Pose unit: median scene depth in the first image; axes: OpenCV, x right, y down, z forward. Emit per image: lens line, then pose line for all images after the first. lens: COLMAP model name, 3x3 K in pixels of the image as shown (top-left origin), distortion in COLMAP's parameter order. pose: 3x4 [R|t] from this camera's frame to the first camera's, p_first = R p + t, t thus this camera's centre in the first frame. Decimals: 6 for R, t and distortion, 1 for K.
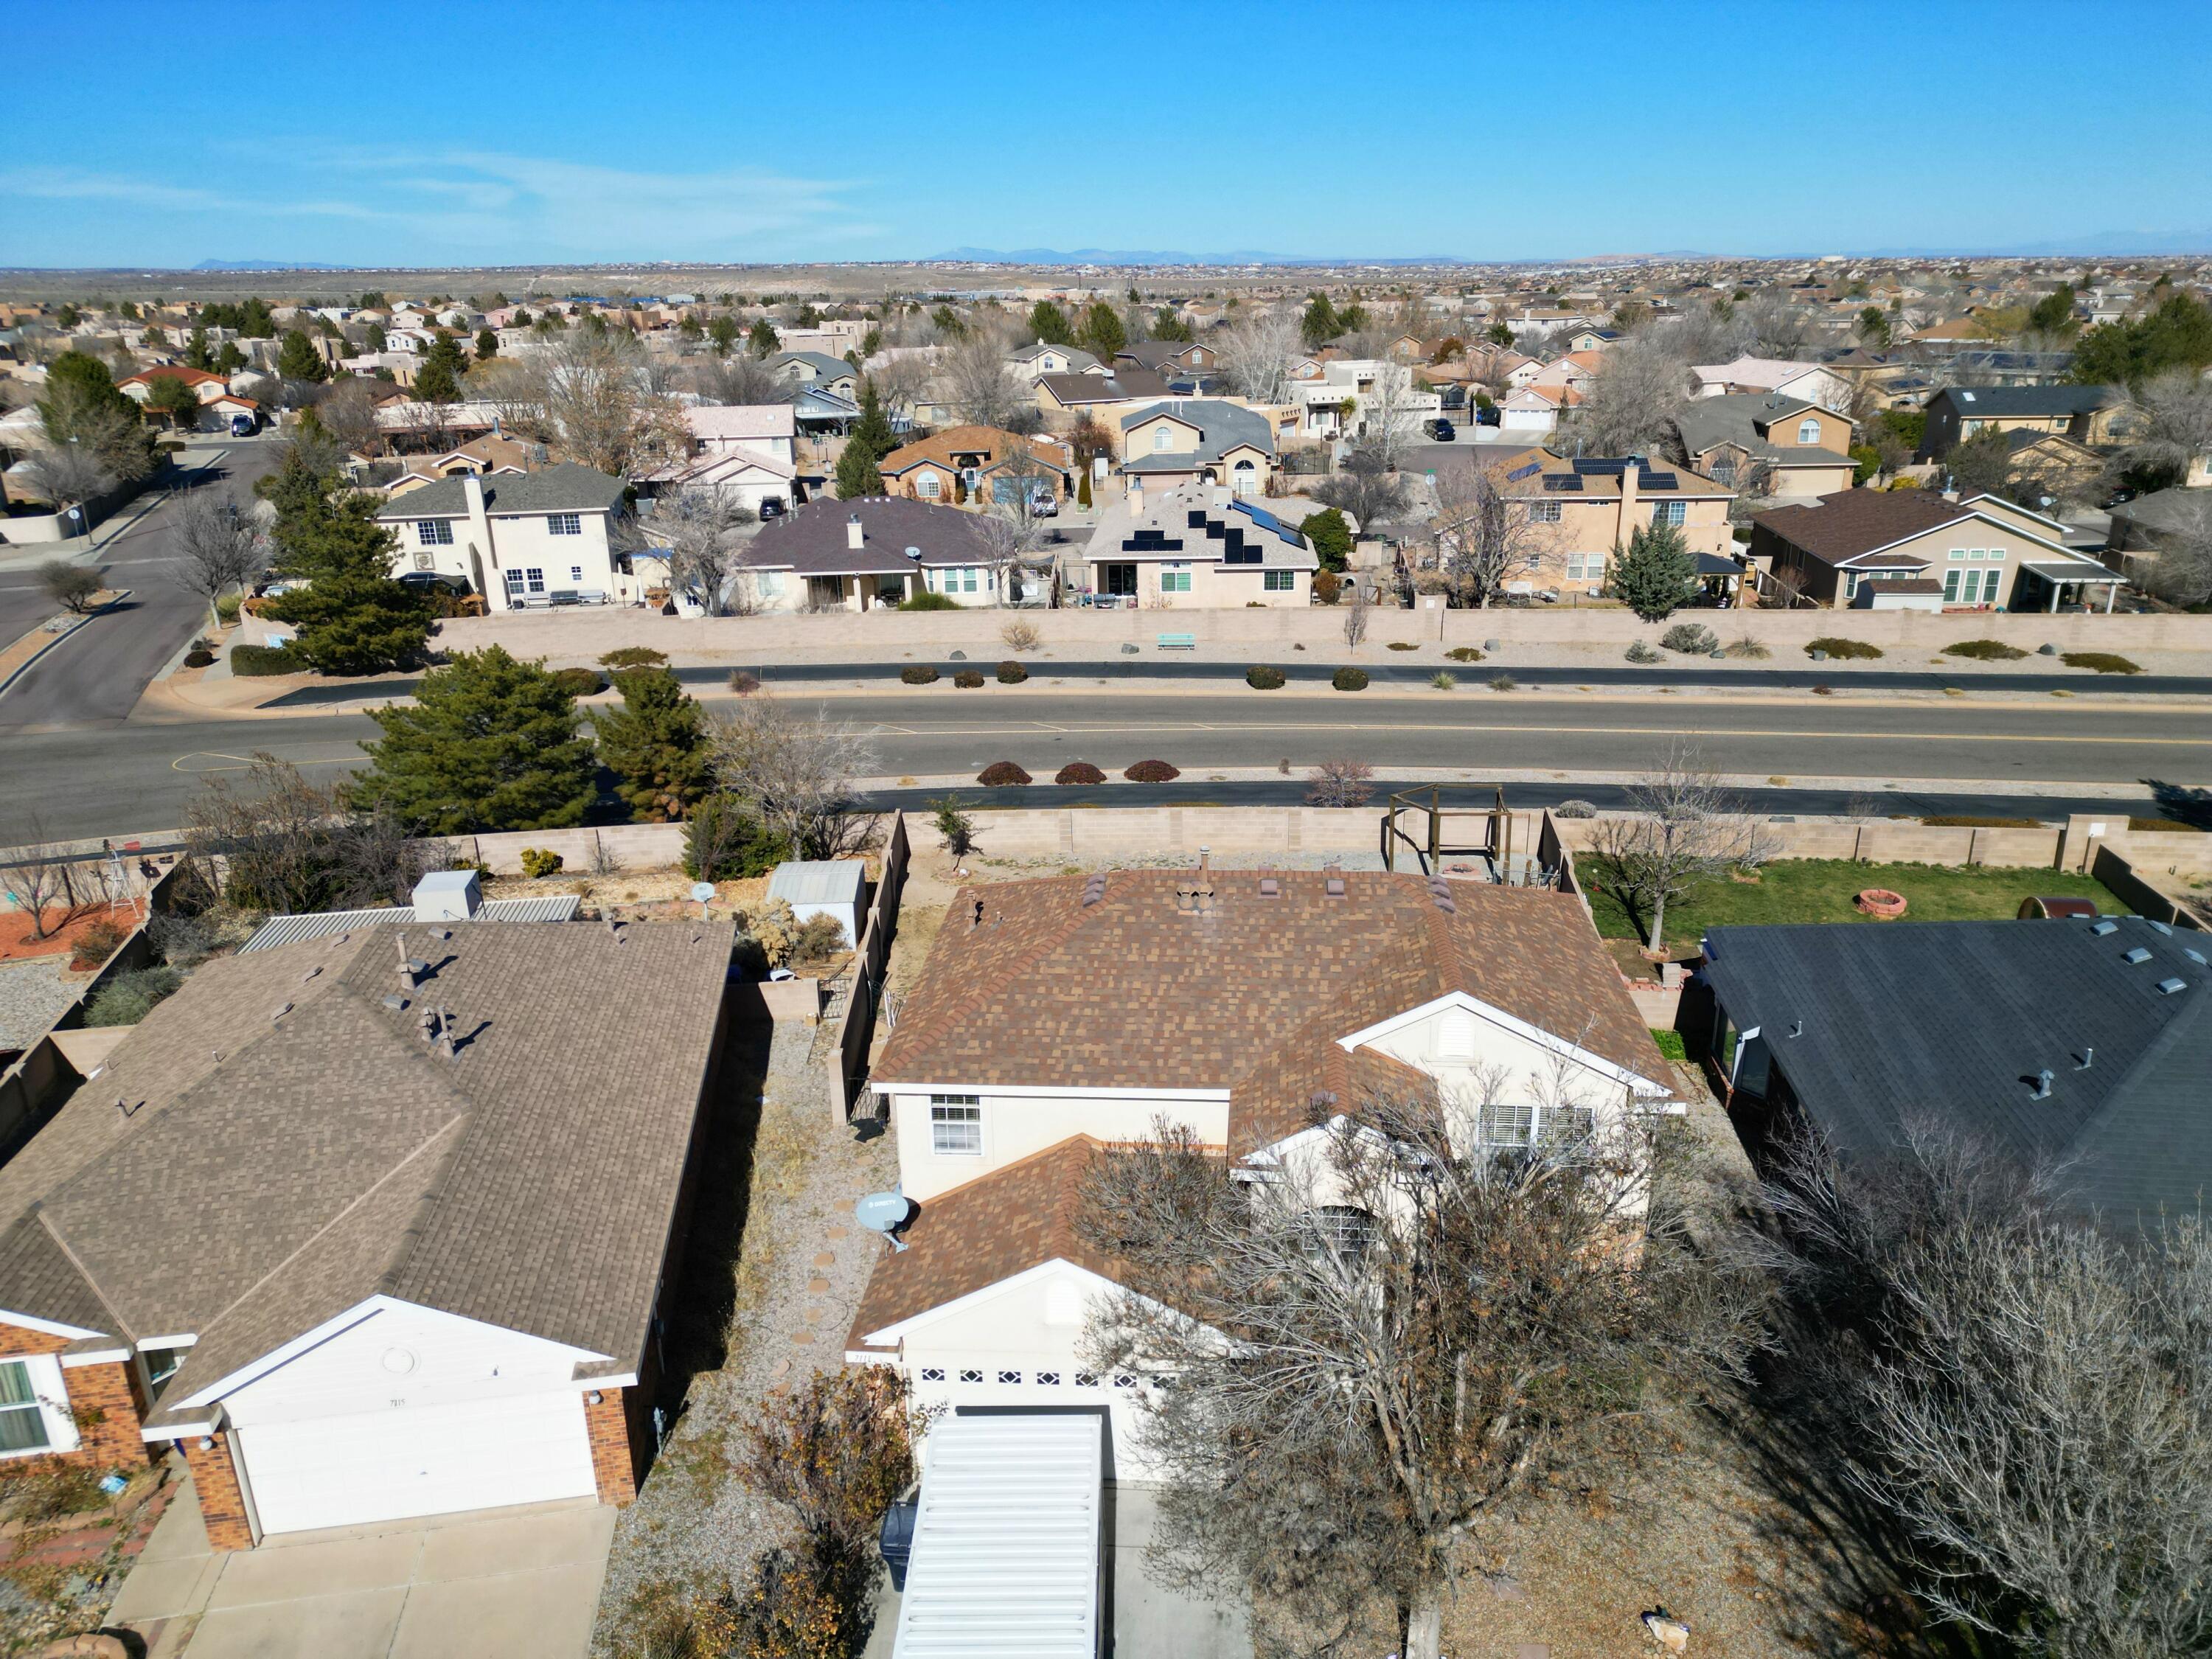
lens RADIAL K [[1546.8, 0, 1114.2], [0, 1546.8, 827.6], [0, 0, 1]] dist [0.060861, -0.062860]
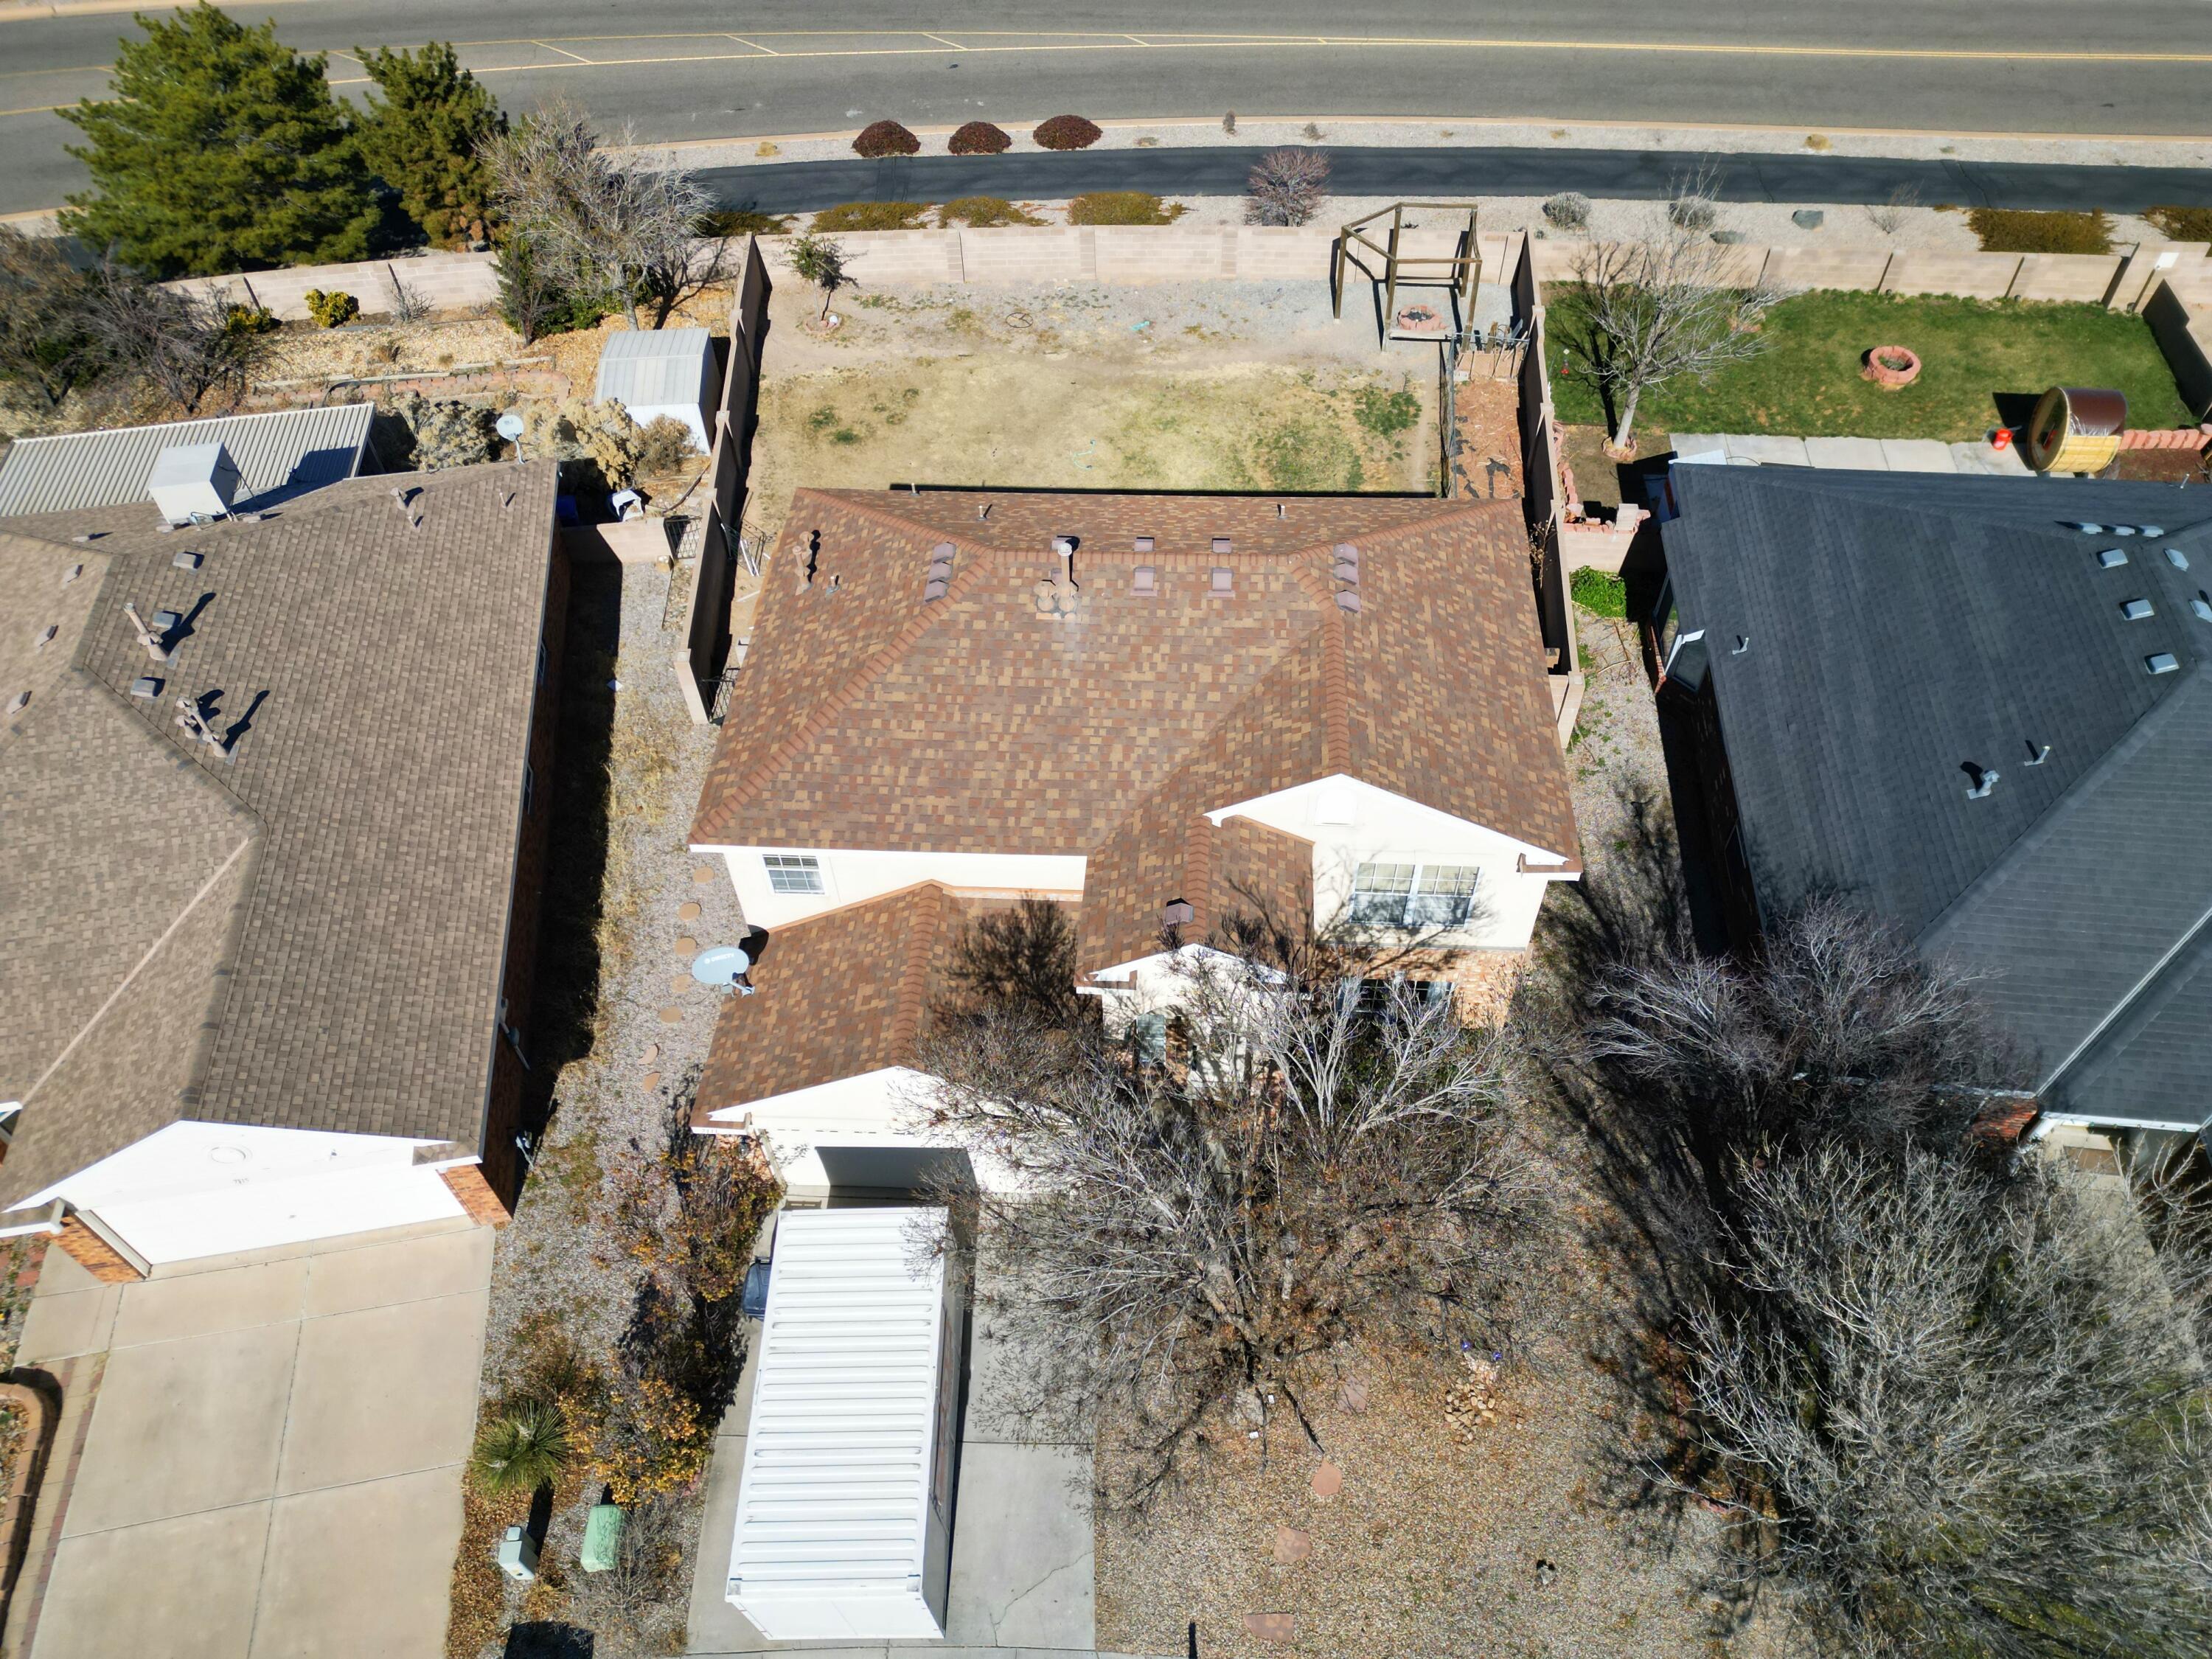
lens RADIAL K [[1546.8, 0, 1119.2], [0, 1546.8, 836.2], [0, 0, 1]] dist [0.060861, -0.062860]
pose [[0.999790, -0.014646, 0.014342, 0.074516], [0.005539, 0.866650, 0.498885, -0.269341], [-0.019736, -0.498701, 0.866549, 0.204214]]
